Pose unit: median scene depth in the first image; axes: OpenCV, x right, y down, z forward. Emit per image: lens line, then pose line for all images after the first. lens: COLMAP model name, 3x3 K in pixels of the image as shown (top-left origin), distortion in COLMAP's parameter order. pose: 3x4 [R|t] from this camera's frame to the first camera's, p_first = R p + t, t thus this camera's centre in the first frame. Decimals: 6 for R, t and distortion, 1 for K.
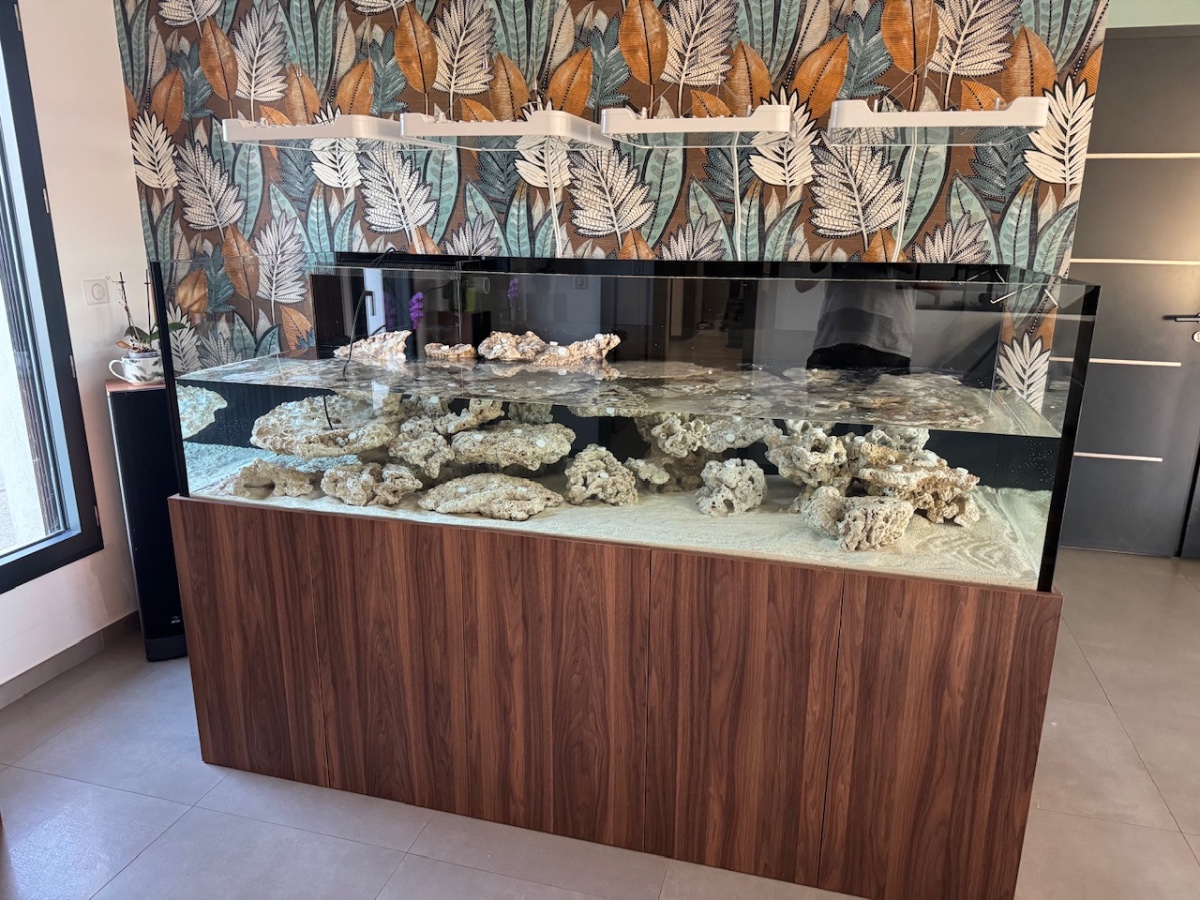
lens RADIAL K [[864.6, 0, 594.3], [0, 864.6, 452.7], [0, 0, 1]] dist [0.016939, -0.026705]
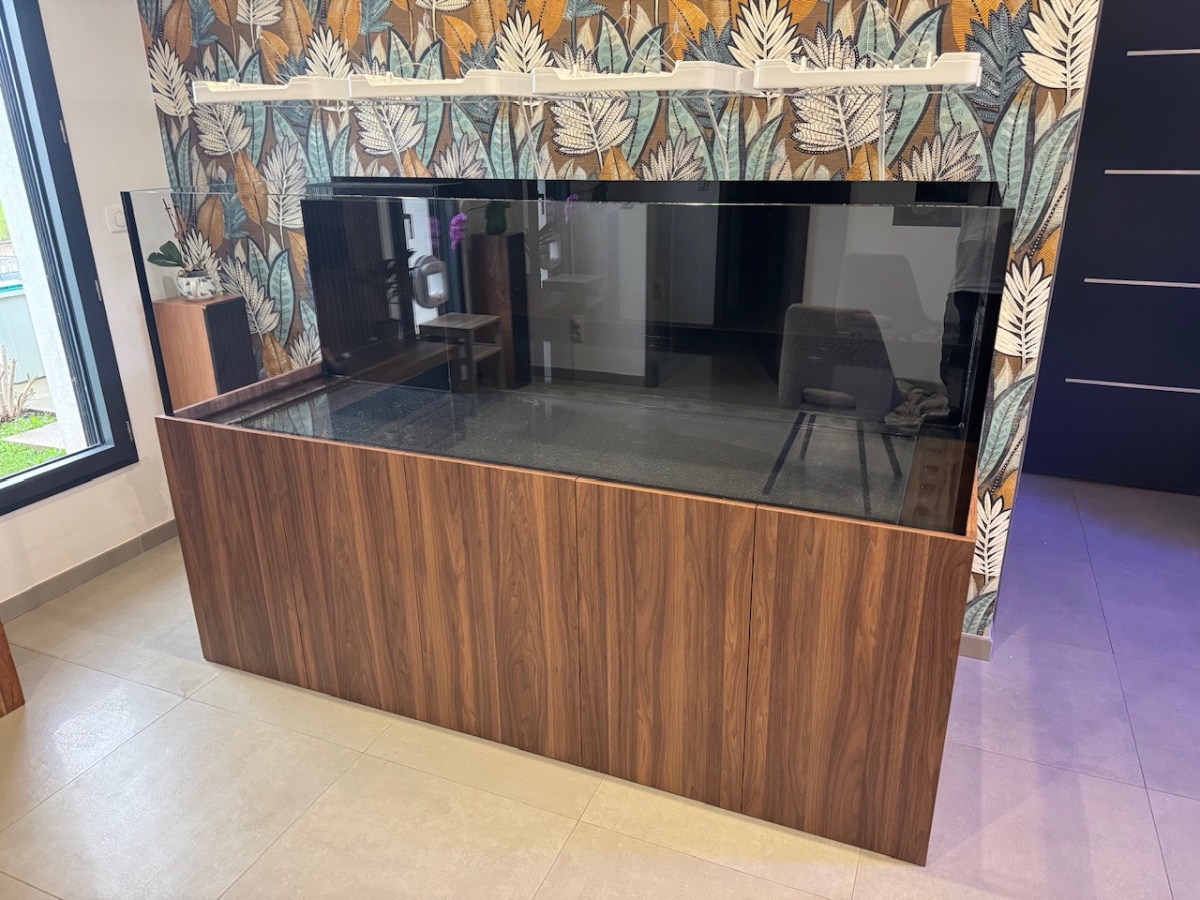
lens RADIAL K [[864.6, 0, 592.8], [0, 864.6, 450.0], [0, 0, 1]] dist [0.016939, -0.026705]
pose [[0.991905, 0.023158, -0.124851, 0.172329], [-0.011873, 0.995836, 0.090383, -0.010256], [0.126424, -0.088169, 0.988050, 0.009065]]
